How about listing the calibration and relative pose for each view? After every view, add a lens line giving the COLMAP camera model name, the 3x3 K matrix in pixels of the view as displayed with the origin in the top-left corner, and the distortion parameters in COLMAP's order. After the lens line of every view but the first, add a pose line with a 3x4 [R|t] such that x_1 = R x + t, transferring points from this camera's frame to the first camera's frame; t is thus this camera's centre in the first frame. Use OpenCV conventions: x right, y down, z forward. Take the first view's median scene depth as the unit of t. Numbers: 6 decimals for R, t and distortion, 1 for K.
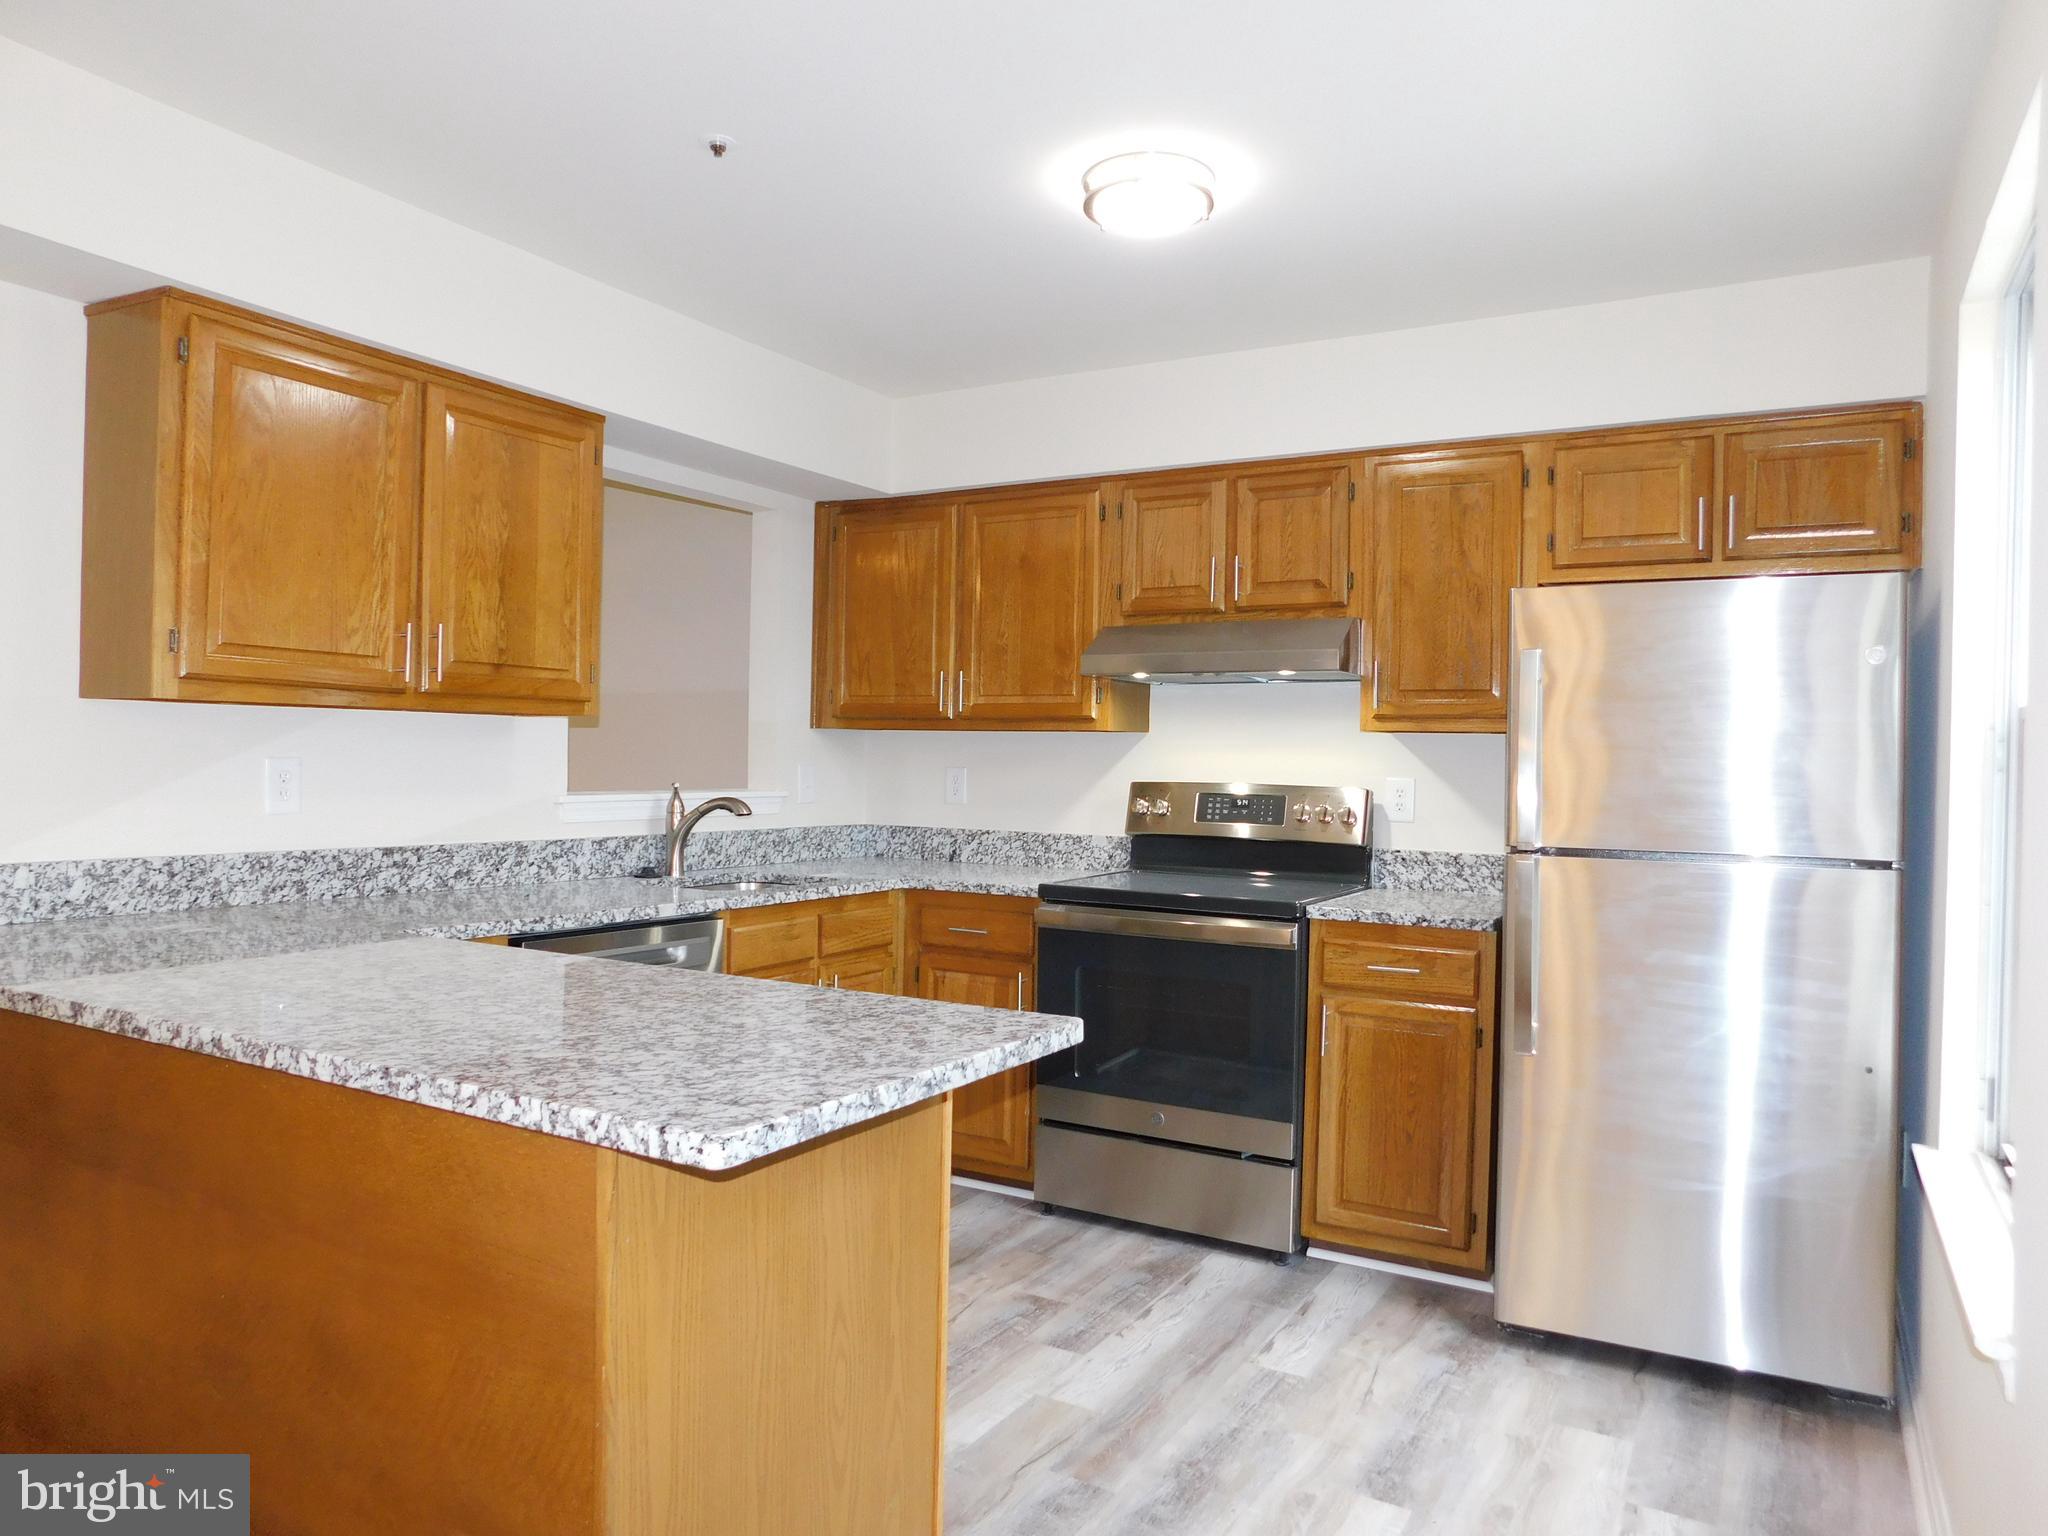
lens RADIAL K [[1351.6, 0, 1018.7], [0, 1351.6, 759.2], [0, 0, 1]] dist [-0.070464, 0.056030]
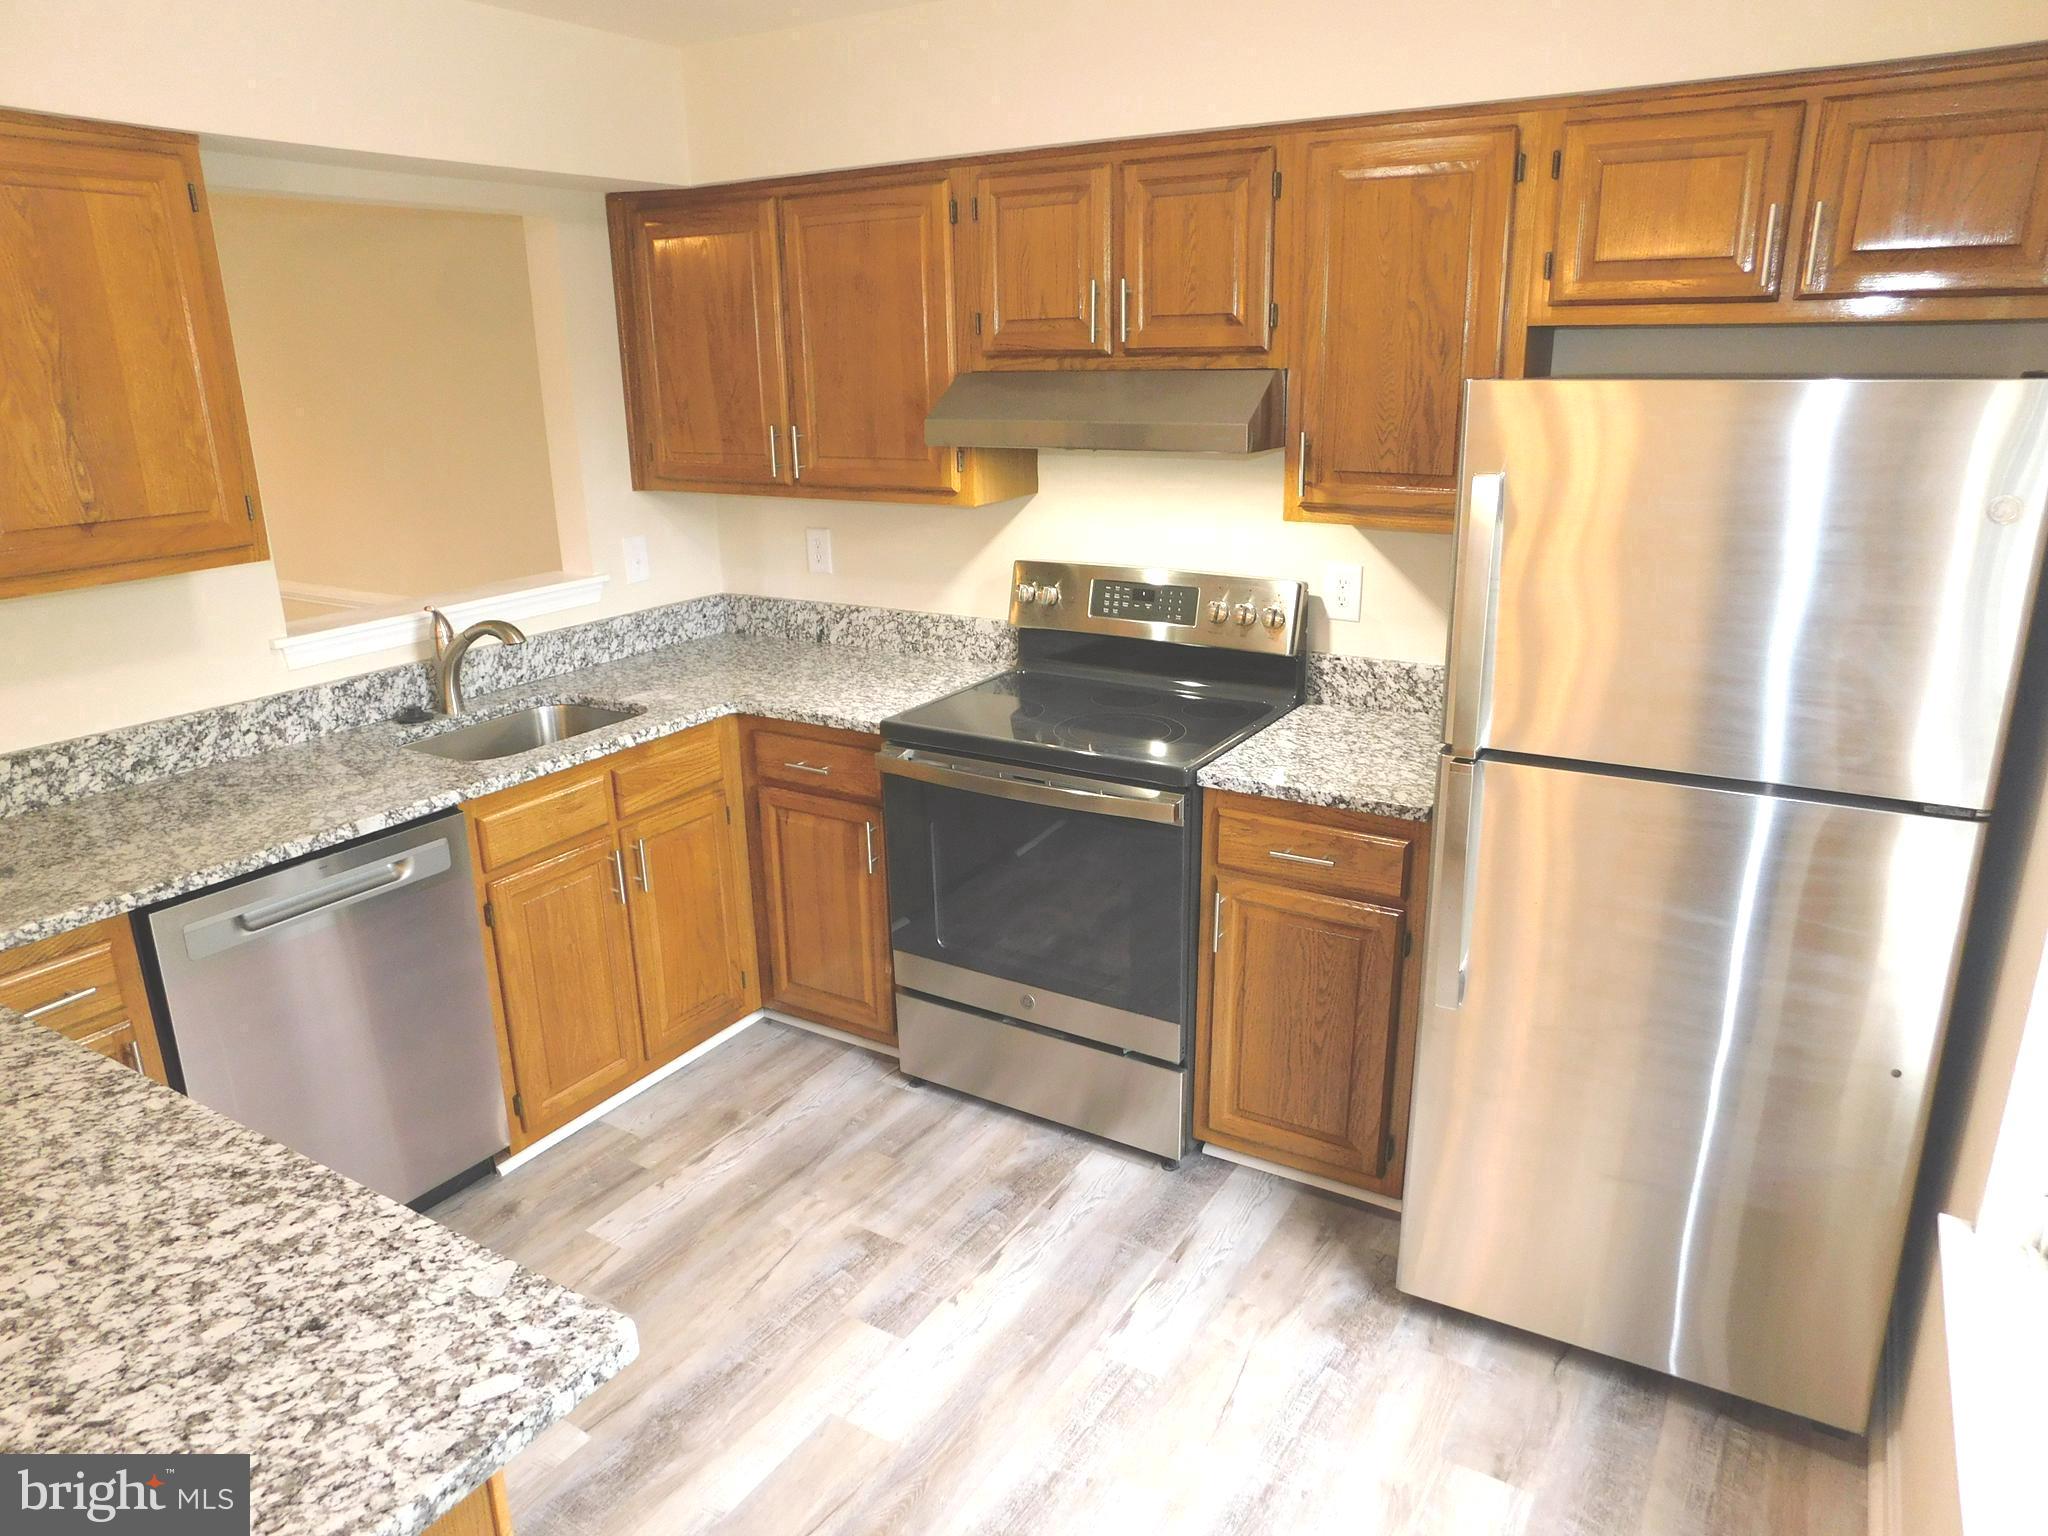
lens RADIAL K [[1351.6, 0, 1018.7], [0, 1351.6, 759.2], [0, 0, 1]] dist [-0.070464, 0.056030]
pose [[0.999006, -0.028169, -0.034535, 0.128749], [0.037034, 0.955802, 0.291670, -0.121362], [0.024792, -0.292659, 0.955895, 0.235169]]
